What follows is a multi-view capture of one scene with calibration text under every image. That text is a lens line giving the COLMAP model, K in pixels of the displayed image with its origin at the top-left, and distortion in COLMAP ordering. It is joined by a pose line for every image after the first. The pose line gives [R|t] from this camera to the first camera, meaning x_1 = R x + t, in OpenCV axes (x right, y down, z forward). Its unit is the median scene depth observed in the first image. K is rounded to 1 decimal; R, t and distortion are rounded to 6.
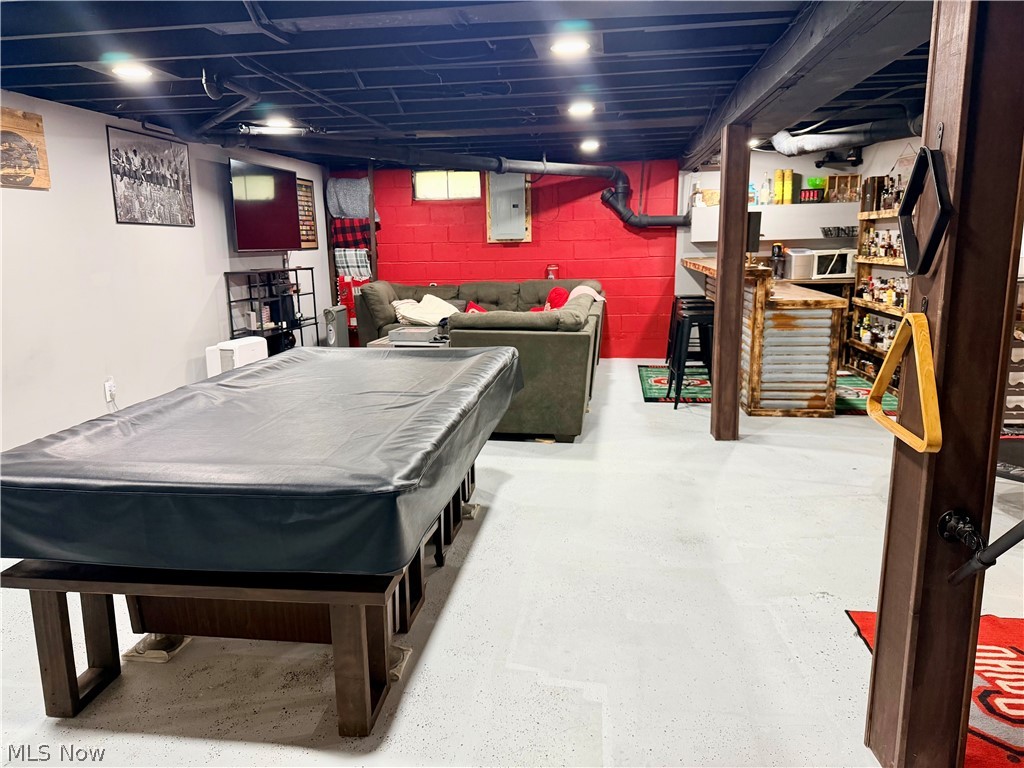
lens RADIAL K [[726.2, 0, 510.8], [0, 726.2, 382.4], [0, 0, 1]] dist [-0.048120, -0.008912]
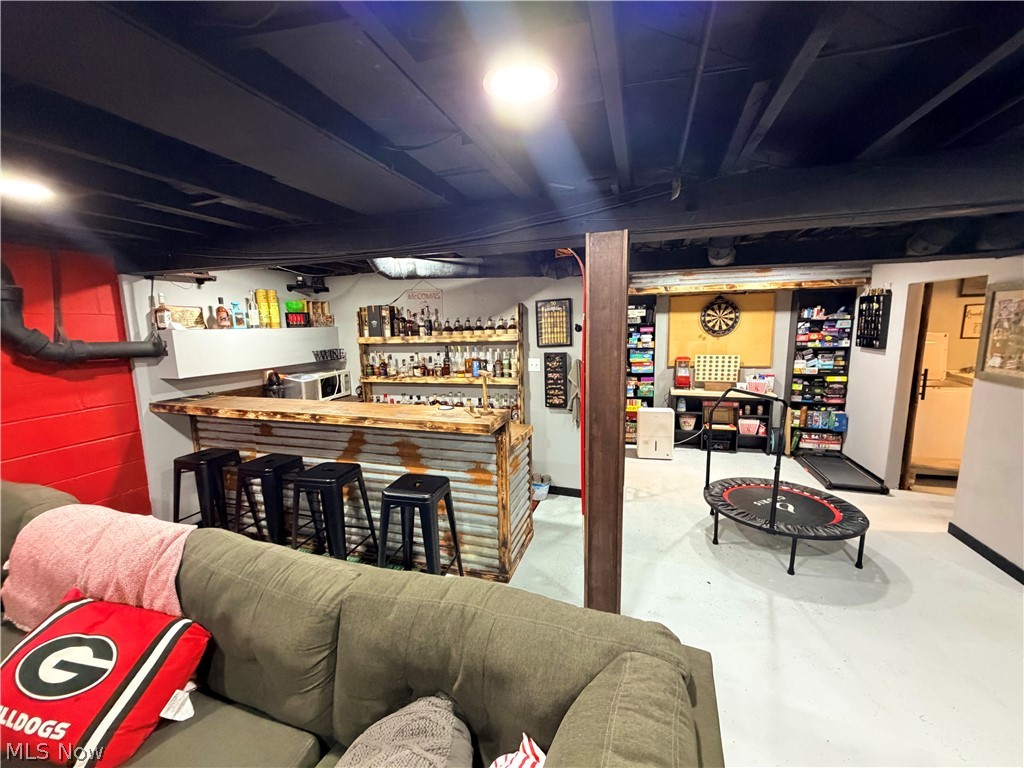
lens RADIAL K [[406.4, 0, 510.6], [0, 406.4, 389.2], [0, 0, 1]] dist [-0.001735, -0.000116]
pose [[0.190078, -0.123677, 0.973948, -0.067888], [0.204737, 0.975216, 0.083881, -0.139418], [-0.960184, 0.183459, 0.210689, 0.560587]]
